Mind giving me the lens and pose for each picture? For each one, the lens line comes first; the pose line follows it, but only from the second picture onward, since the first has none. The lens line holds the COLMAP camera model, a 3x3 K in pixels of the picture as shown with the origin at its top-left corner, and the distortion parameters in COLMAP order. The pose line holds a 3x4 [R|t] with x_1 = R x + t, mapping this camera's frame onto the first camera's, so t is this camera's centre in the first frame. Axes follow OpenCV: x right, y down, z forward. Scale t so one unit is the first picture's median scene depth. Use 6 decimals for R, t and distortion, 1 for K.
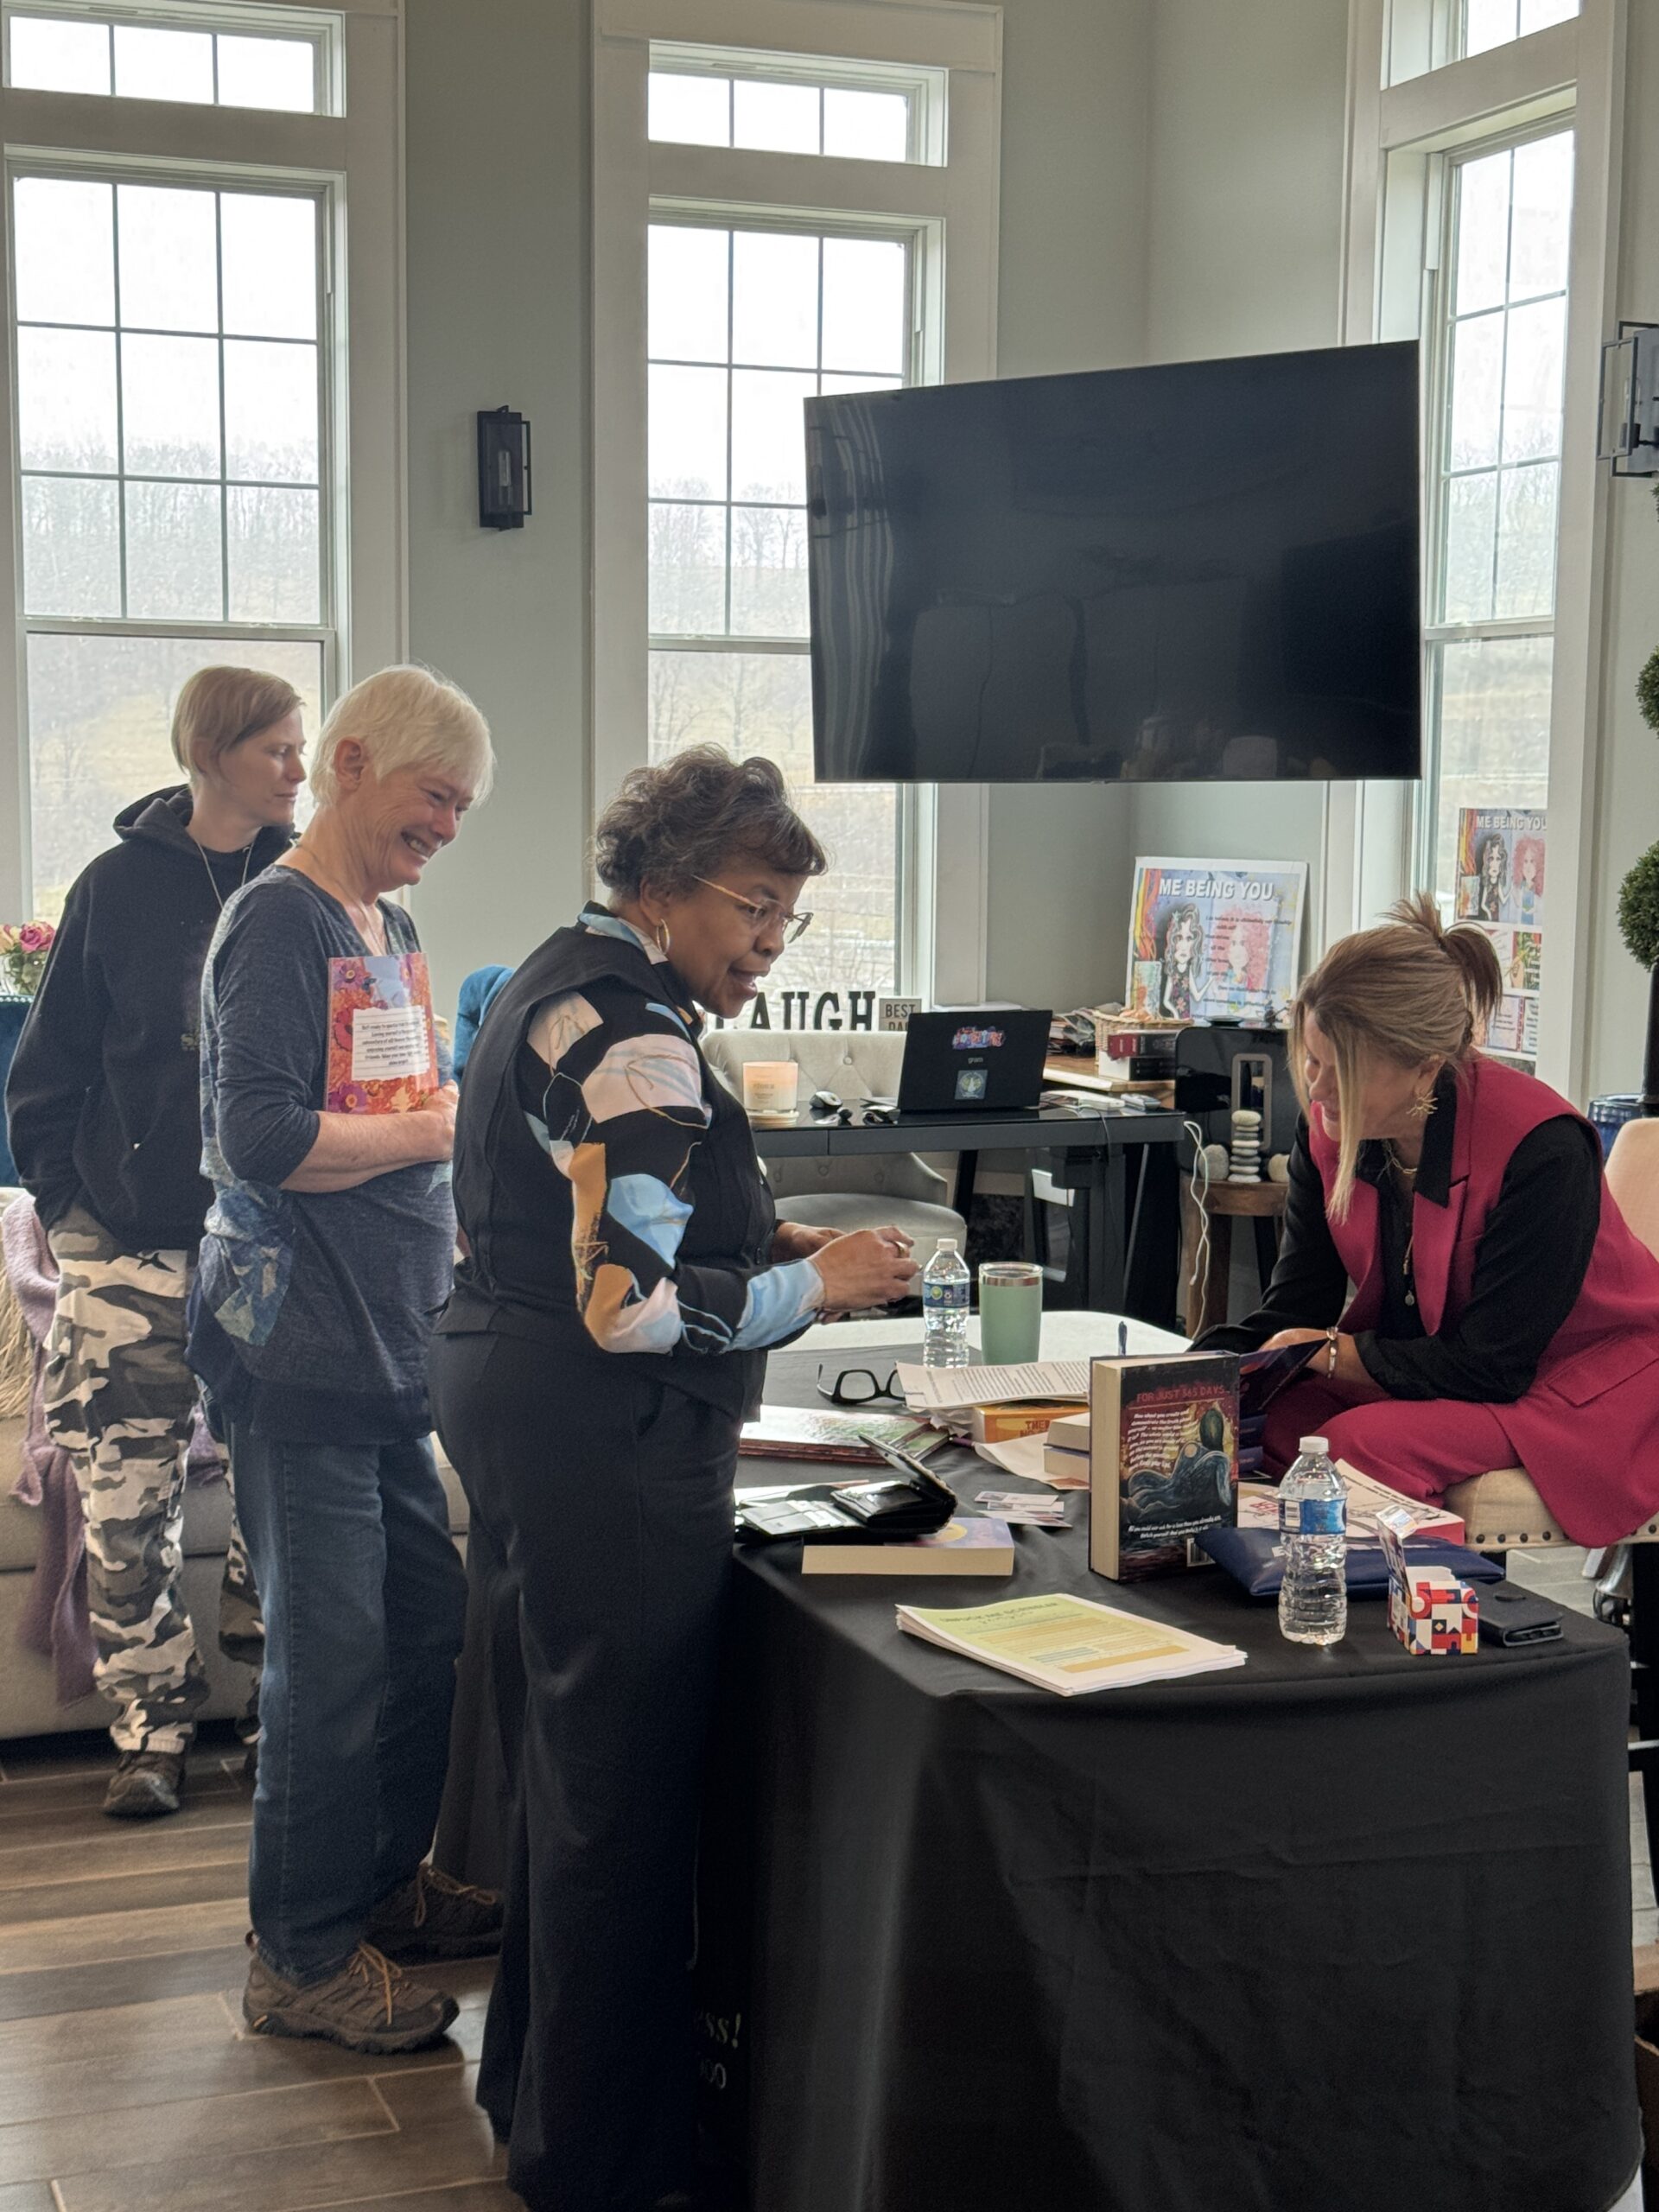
lens RADIAL K [[3245.9, 0, 822.0], [0, 3245.9, 1128.0], [0, 0, 1]] dist [0.098054, 0.000000]
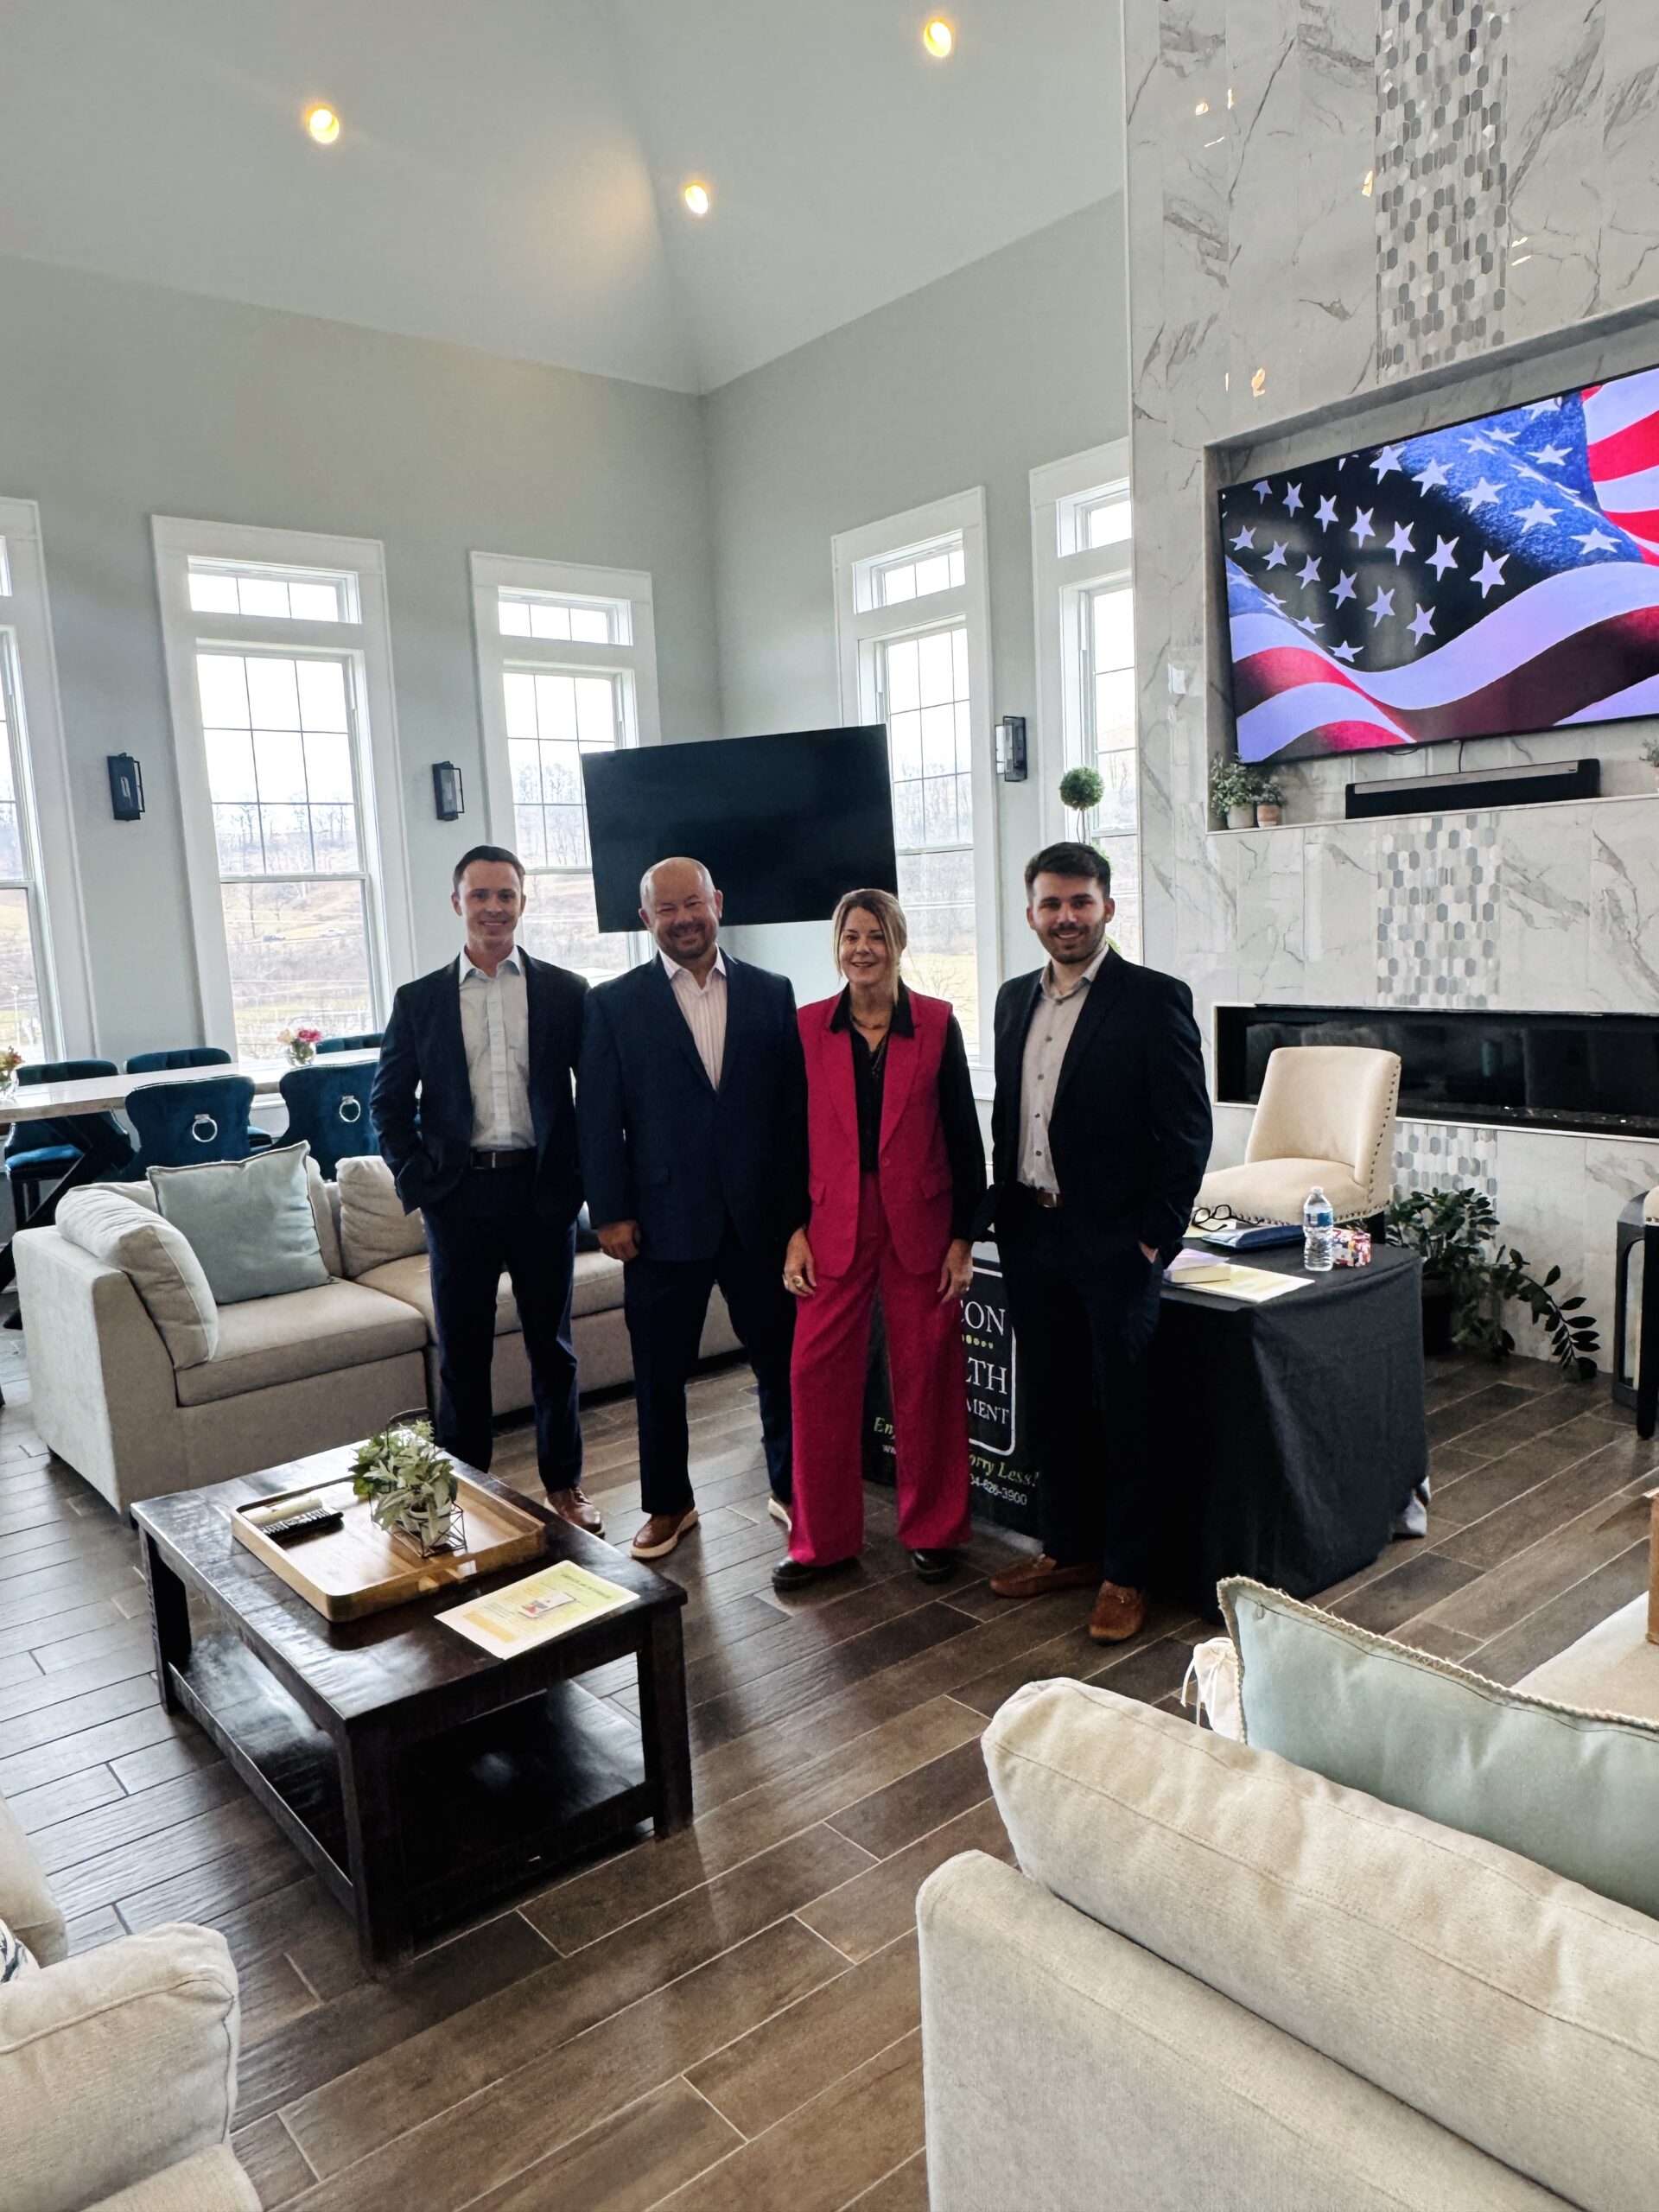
lens RADIAL K [[1514.1, 0, 816.5], [0, 1514.1, 1104.6], [0, 0, 1]] dist [0.002336, 0.003133]
pose [[0.941100, -0.098546, 0.323449, -0.207438], [0.093548, 0.995132, 0.031004, -0.013134], [-0.324929, 0.001080, 0.945738, 0.019768]]
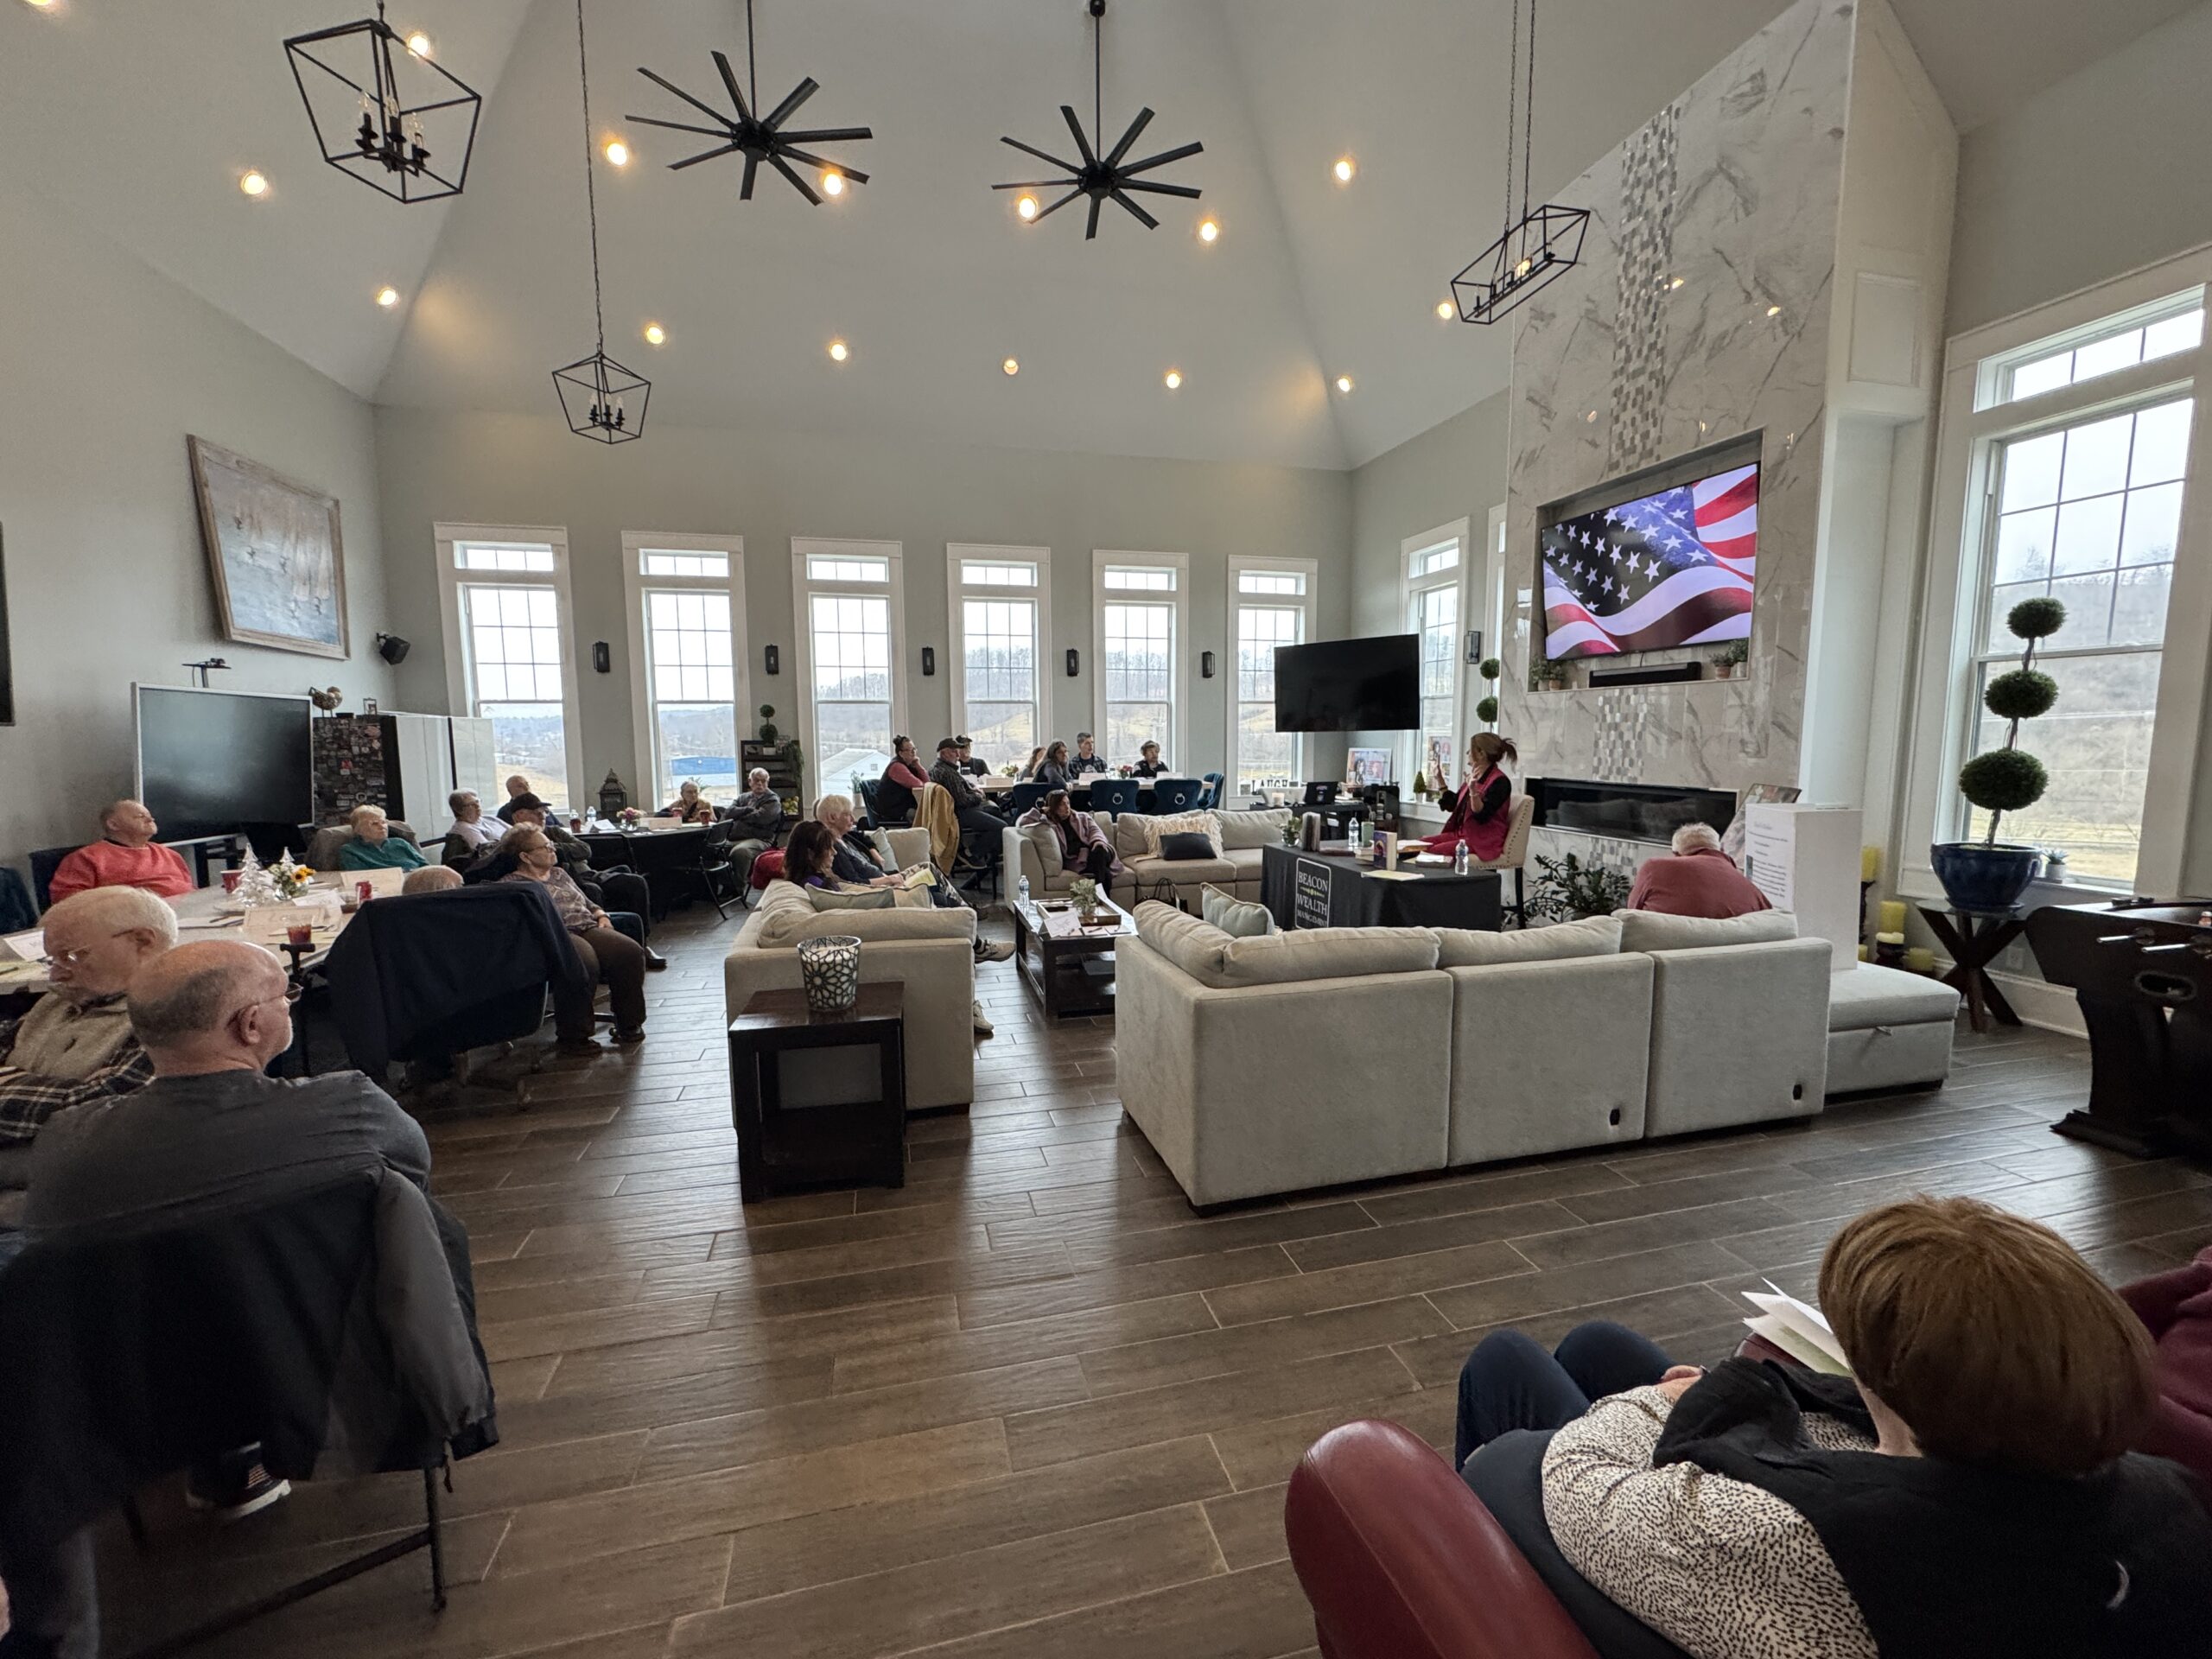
lens RADIAL K [[893.7, 0, 1111.5], [0, 893.7, 836.3], [0, 0, 1]] dist [0.002140, 0.000056]
pose [[0.995216, -0.004452, -0.097600, -0.111520], [0.005150, 0.999963, 0.006903, 0.027318], [0.097565, -0.007373, 0.995202, -0.252696]]
